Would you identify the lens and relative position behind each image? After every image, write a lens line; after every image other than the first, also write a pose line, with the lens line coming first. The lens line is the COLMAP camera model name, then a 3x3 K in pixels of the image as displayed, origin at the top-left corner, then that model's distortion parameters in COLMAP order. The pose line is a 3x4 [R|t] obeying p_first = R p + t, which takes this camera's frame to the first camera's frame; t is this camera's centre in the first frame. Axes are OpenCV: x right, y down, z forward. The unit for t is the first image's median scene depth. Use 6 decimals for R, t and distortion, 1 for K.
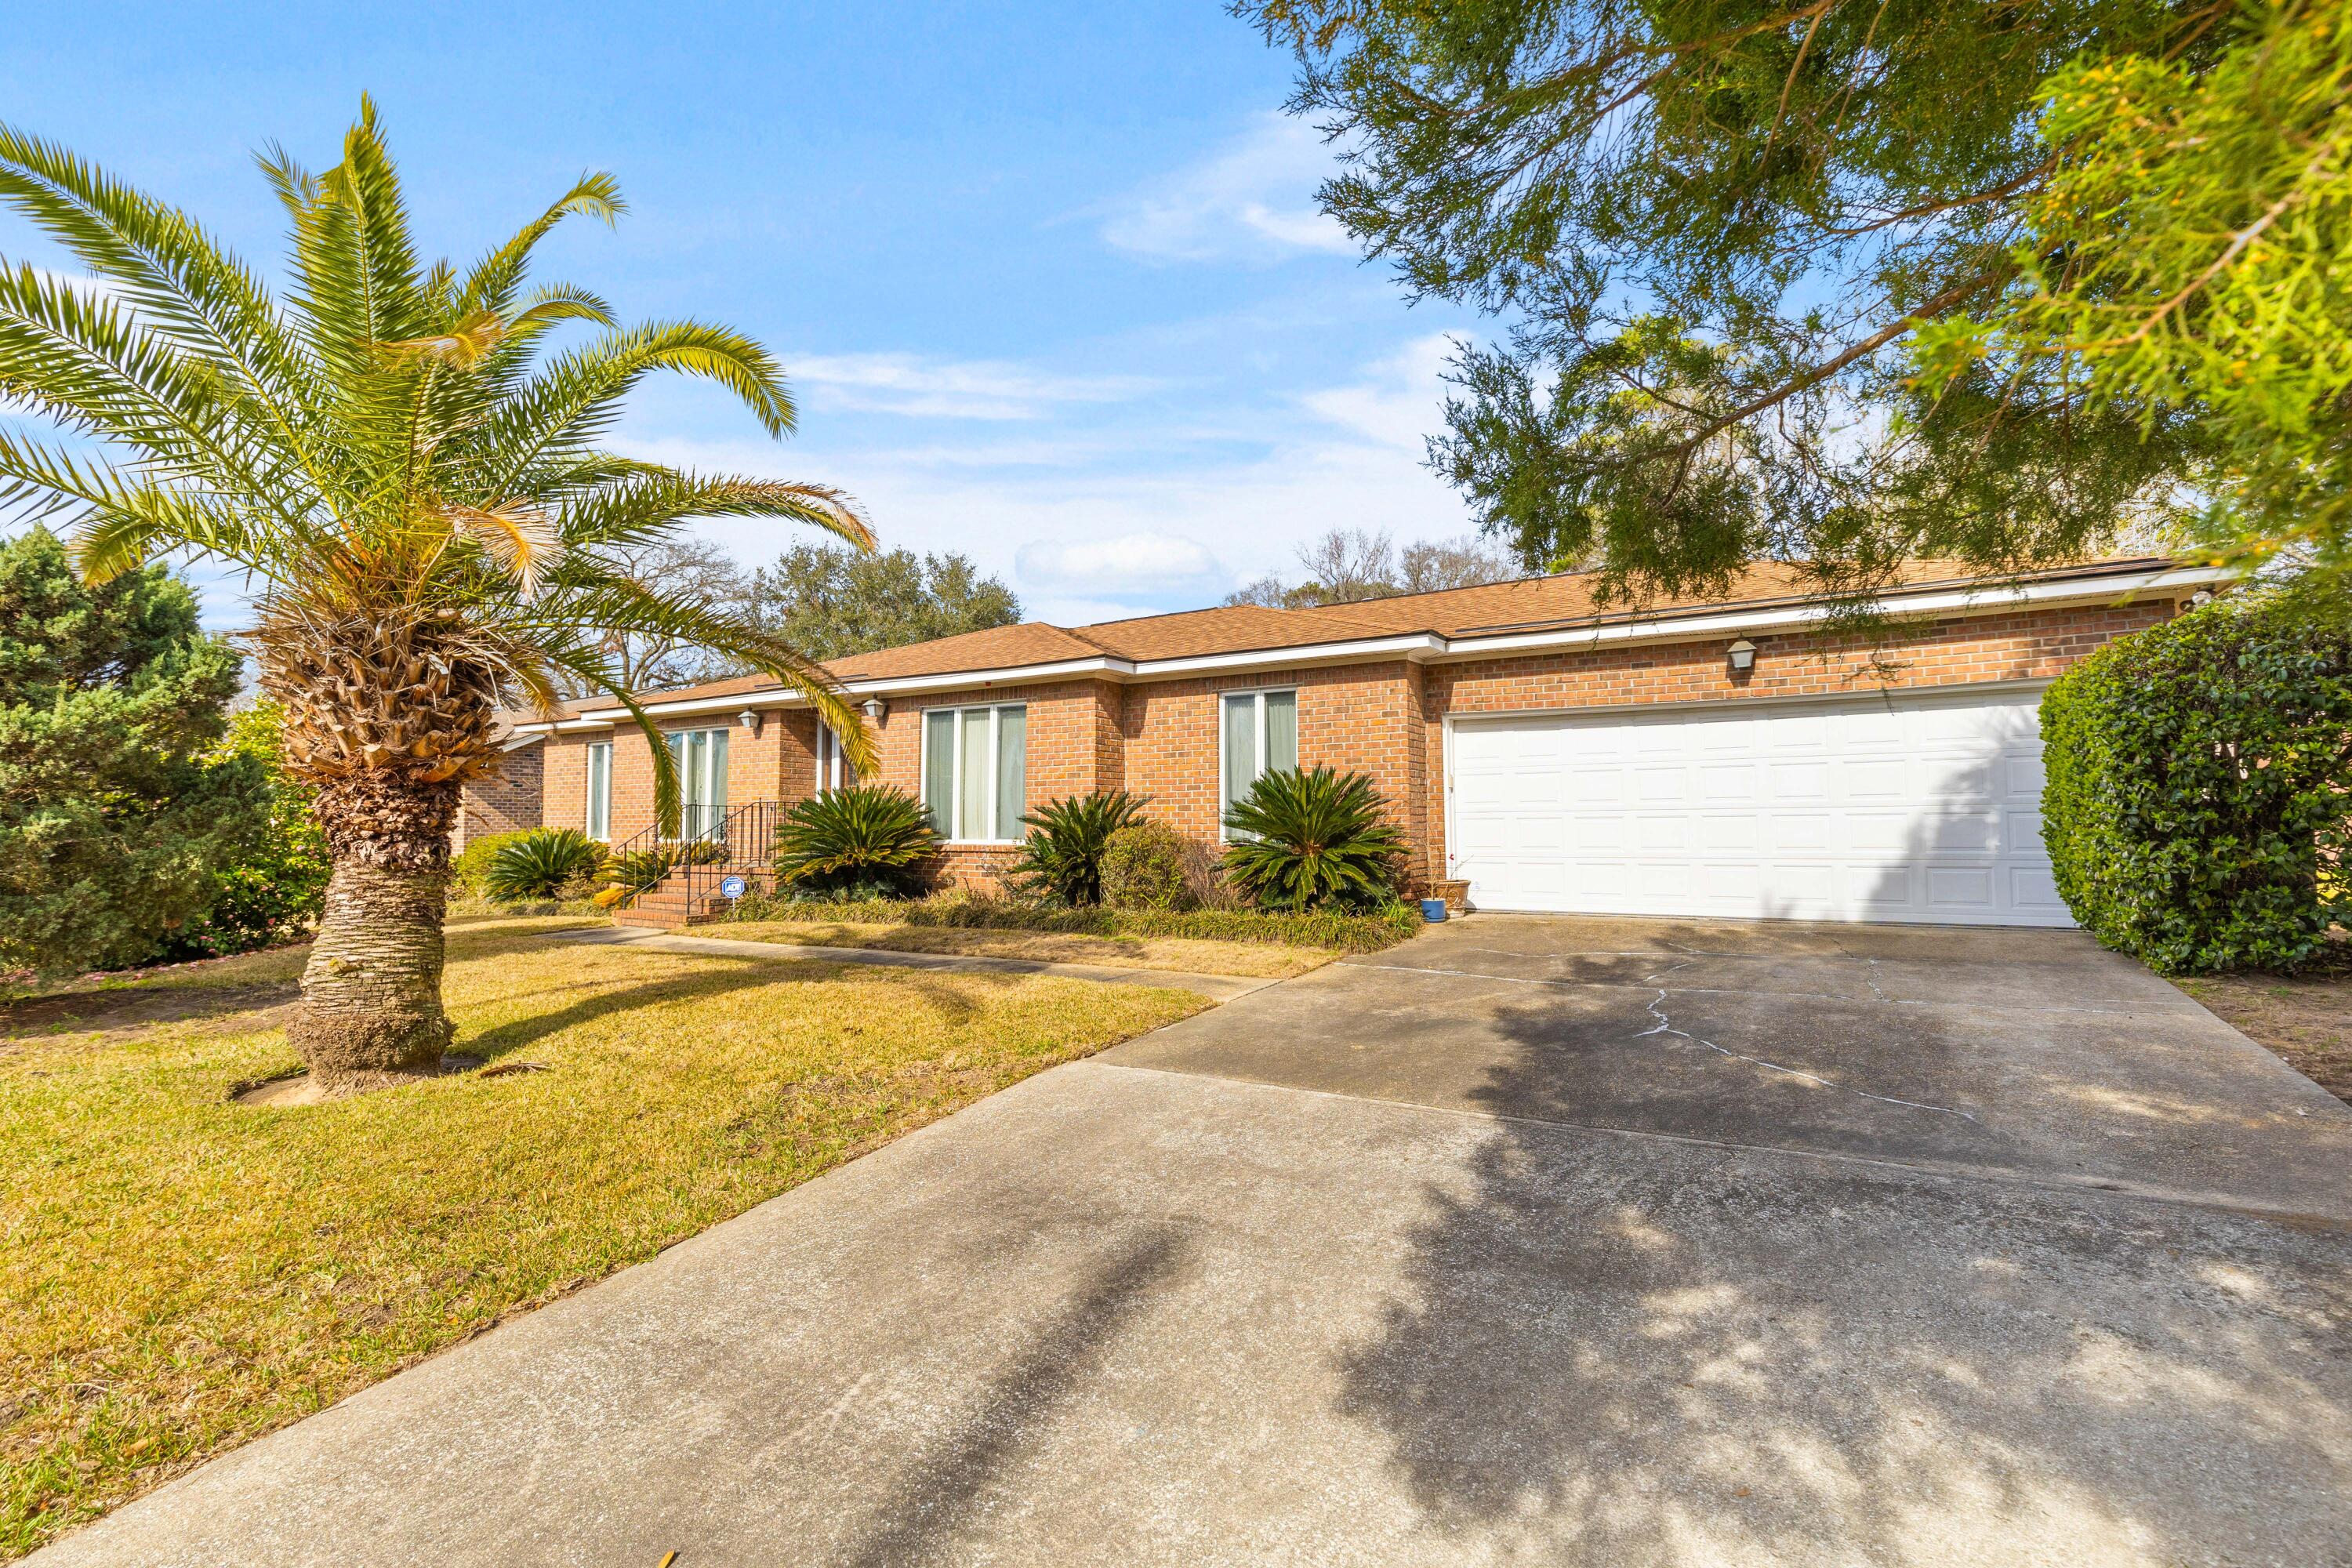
lens RADIAL K [[1074.0, 0, 1176.0], [0, 1074.0, 784.0], [0, 0, 1]] dist [0.001517, 0.000089]
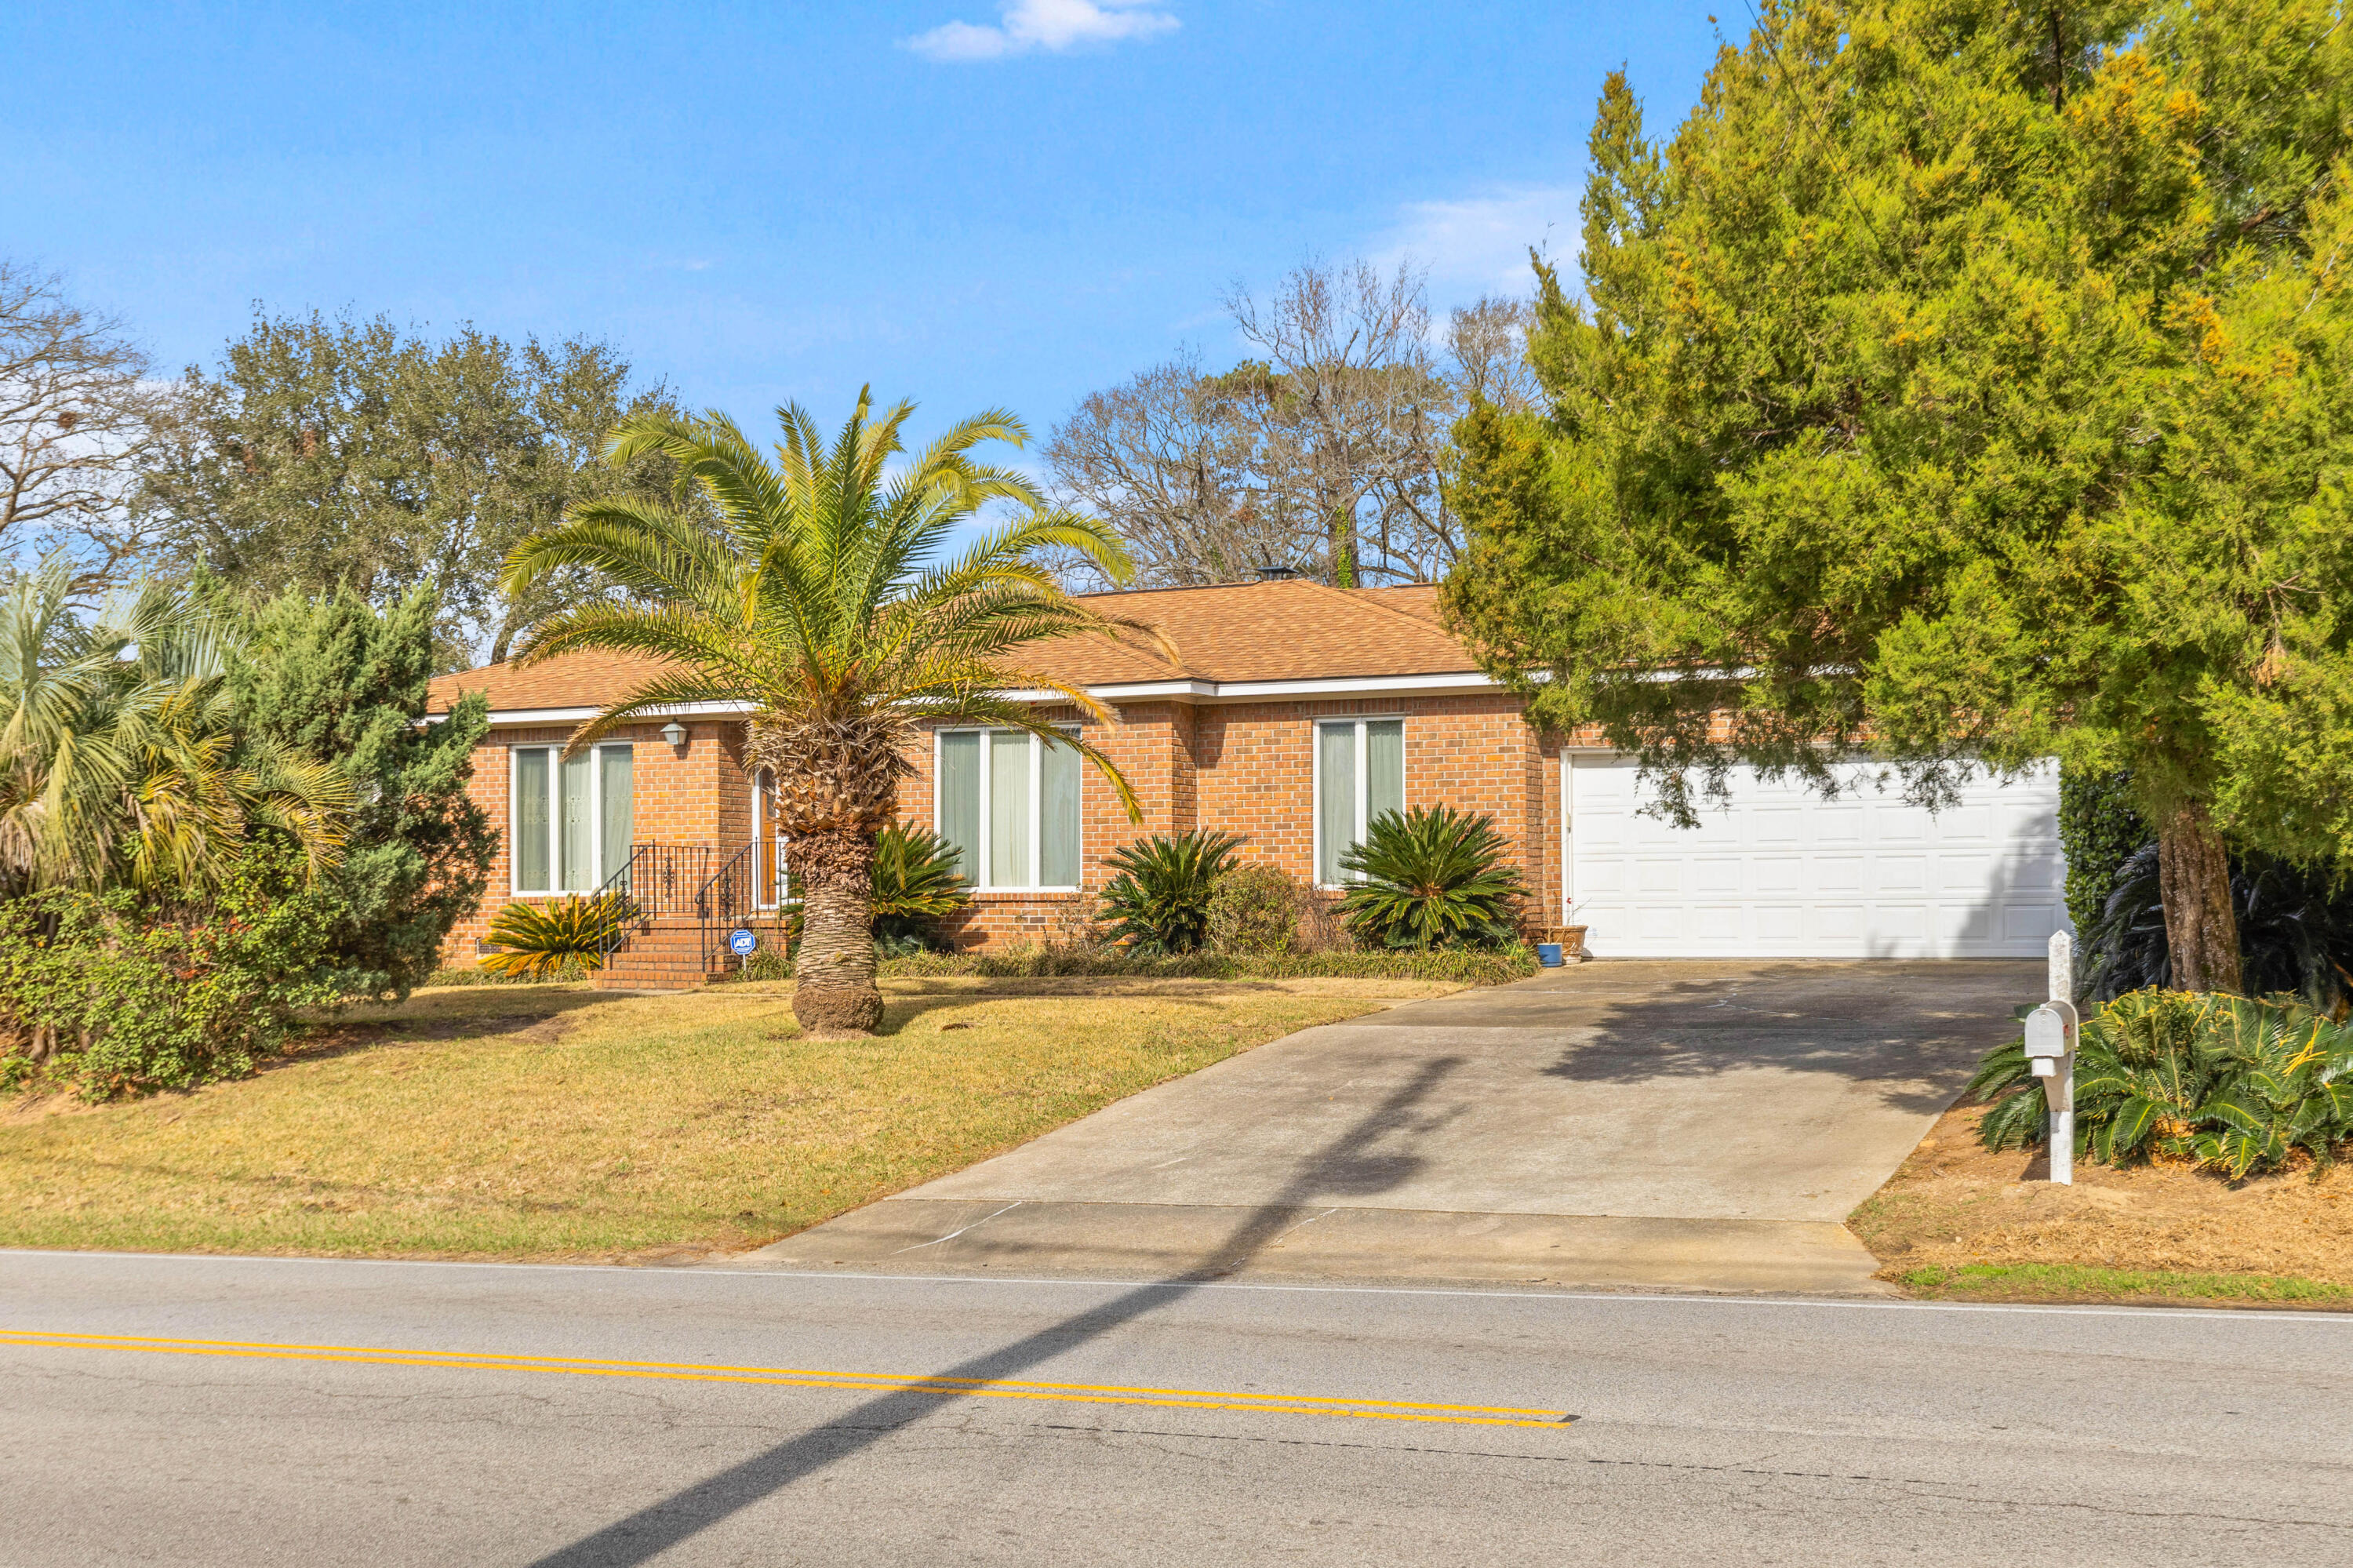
lens RADIAL K [[2464.6, 0, 1166.6], [0, 2464.6, 978.8], [0, 0, 1]] dist [-0.019476, -0.001628]
pose [[0.994839, -0.005369, 0.101326, -0.315818], [-0.002323, 0.997132, 0.075648, -0.027270], [-0.101442, -0.075493, 0.991973, -1.121604]]
